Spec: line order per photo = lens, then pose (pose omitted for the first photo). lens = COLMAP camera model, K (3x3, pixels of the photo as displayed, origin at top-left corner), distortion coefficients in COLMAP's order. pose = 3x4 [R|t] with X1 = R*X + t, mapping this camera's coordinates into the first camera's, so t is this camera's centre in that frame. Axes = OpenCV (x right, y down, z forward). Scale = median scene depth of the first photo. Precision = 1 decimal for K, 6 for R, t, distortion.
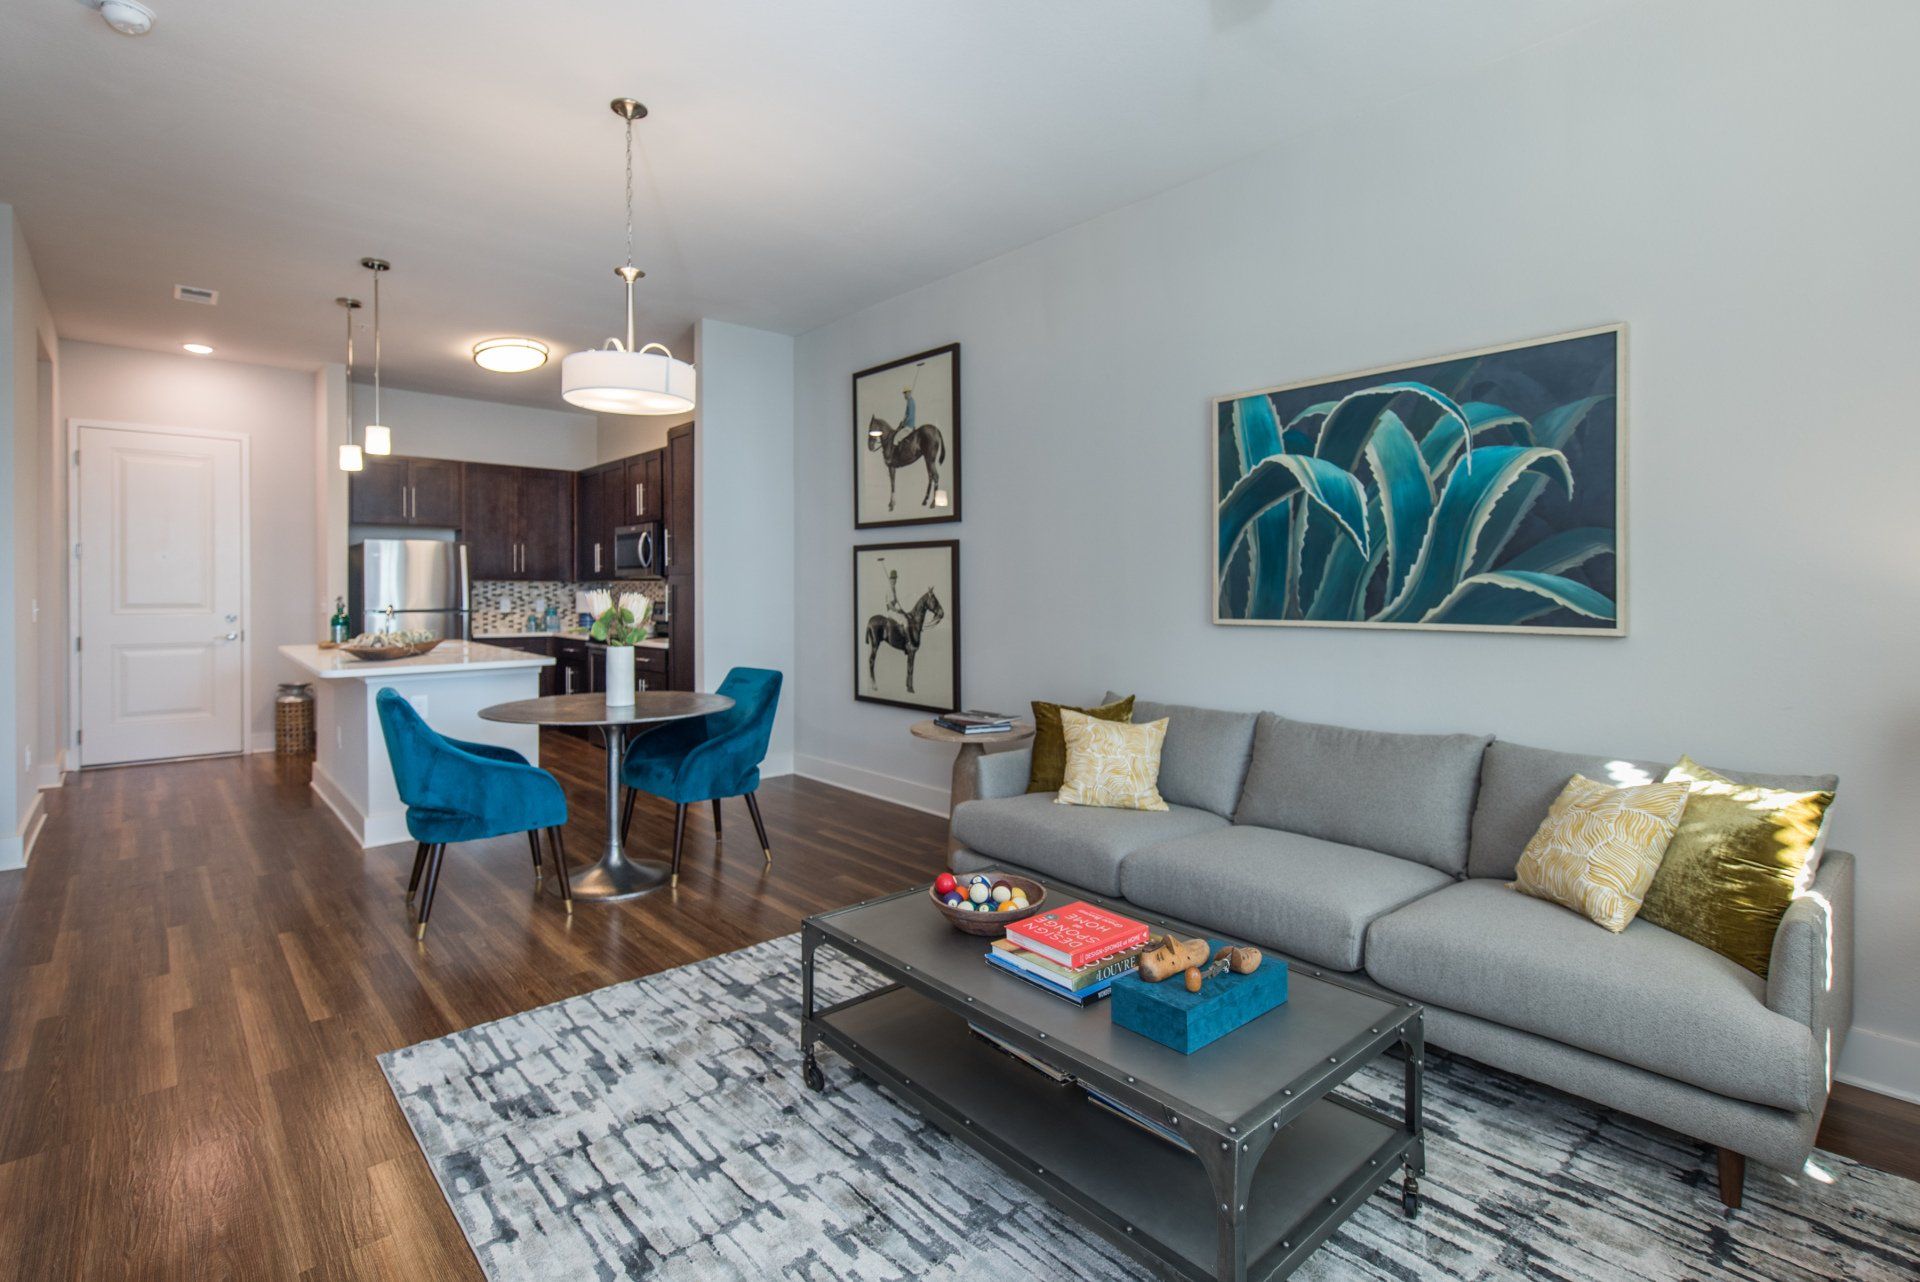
lens RADIAL K [[920.1, 0, 968.9], [0, 920.1, 598.0], [0, 0, 1]] dist [0.001181, -0.000621]
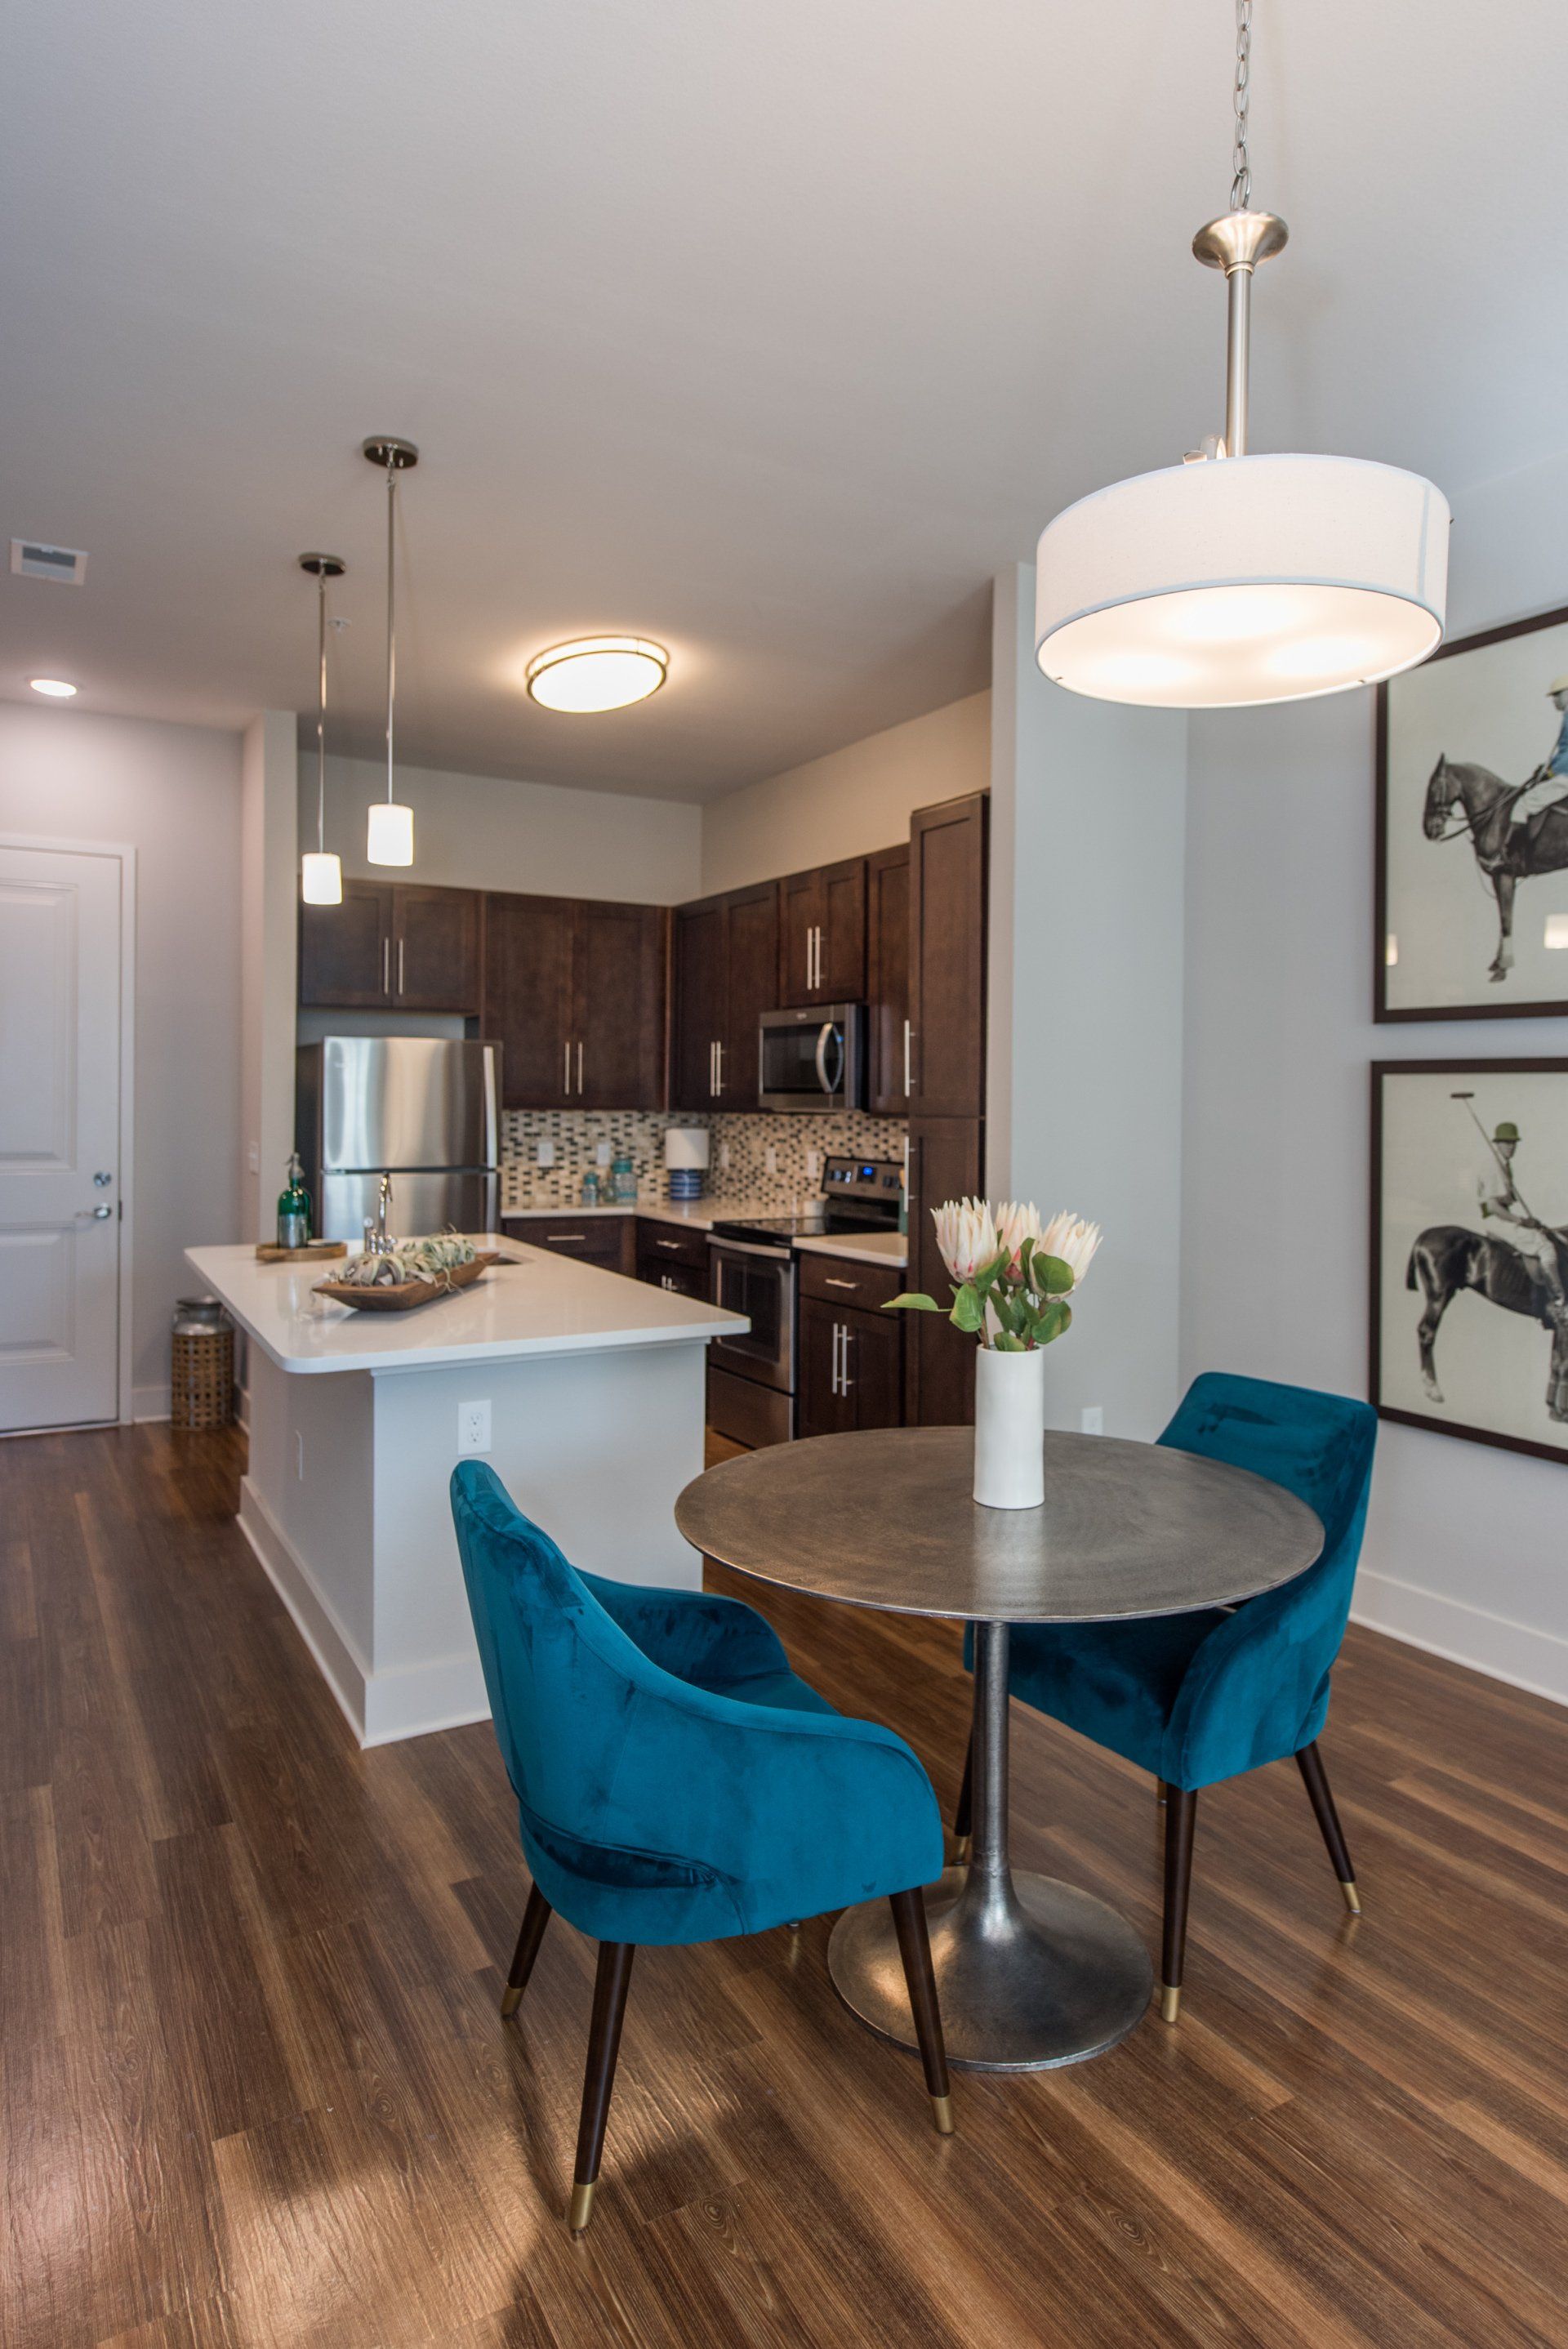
lens RADIAL K [[1464.4, 0, 876.1], [0, 1464.4, 1107.7], [0, 0, 1]] dist [0.006051, 0.001601]
pose [[0.982352, 0.010376, -0.186756, -0.179395], [-0.010570, 0.999944, -0.000044, -0.025545], [0.186745, 0.002017, 0.982406, 0.219642]]
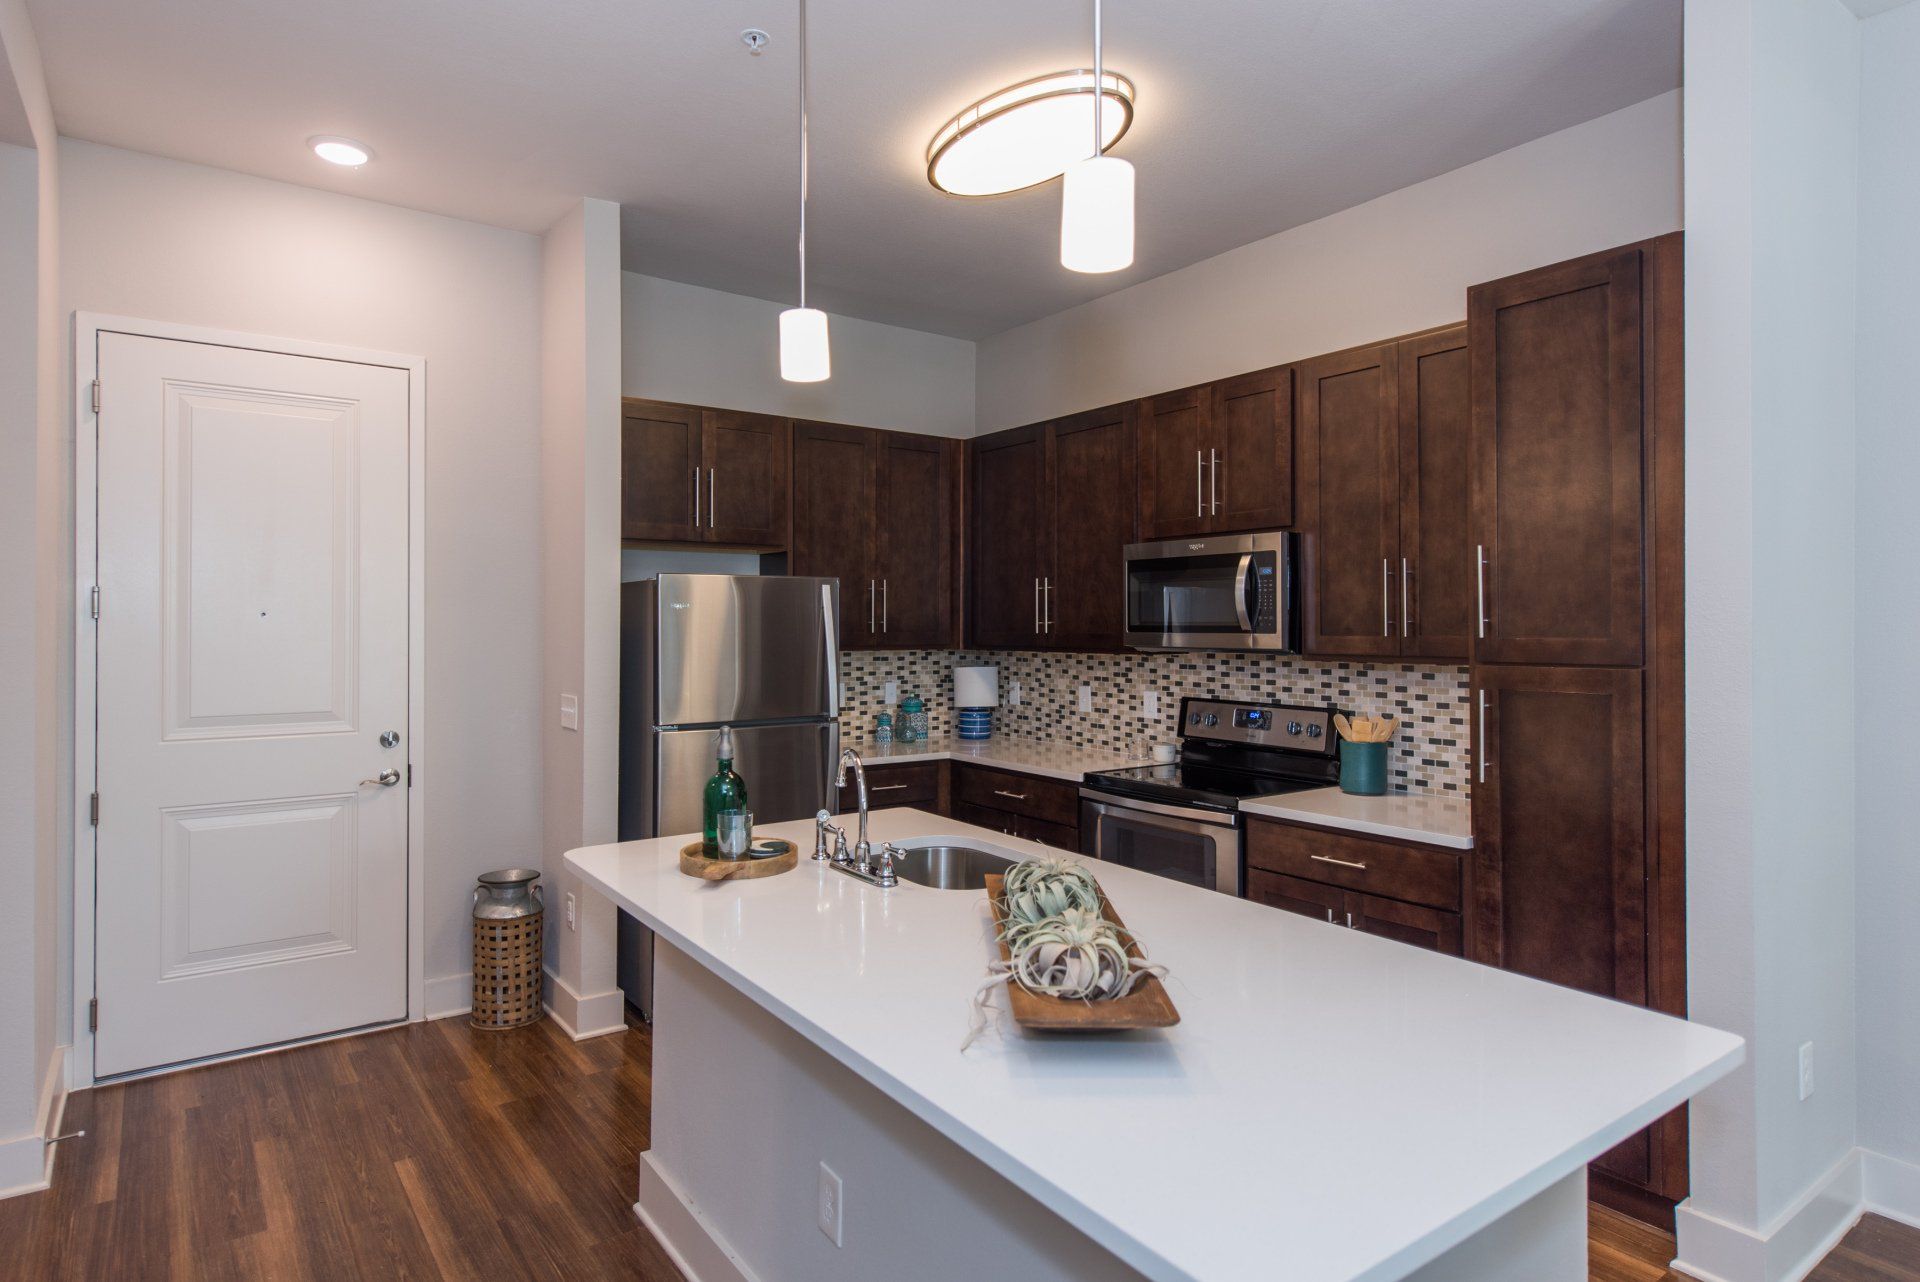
lens RADIAL K [[1091.4, 0, 957.2], [0, 1091.4, 619.5], [0, 0, 1]] dist [0.025810, -0.016158]
pose [[0.994026, -0.001892, -0.109126, -0.441988], [0.000757, 0.999945, -0.010439, -0.034218], [0.109140, 0.010294, 0.993973, 0.461266]]
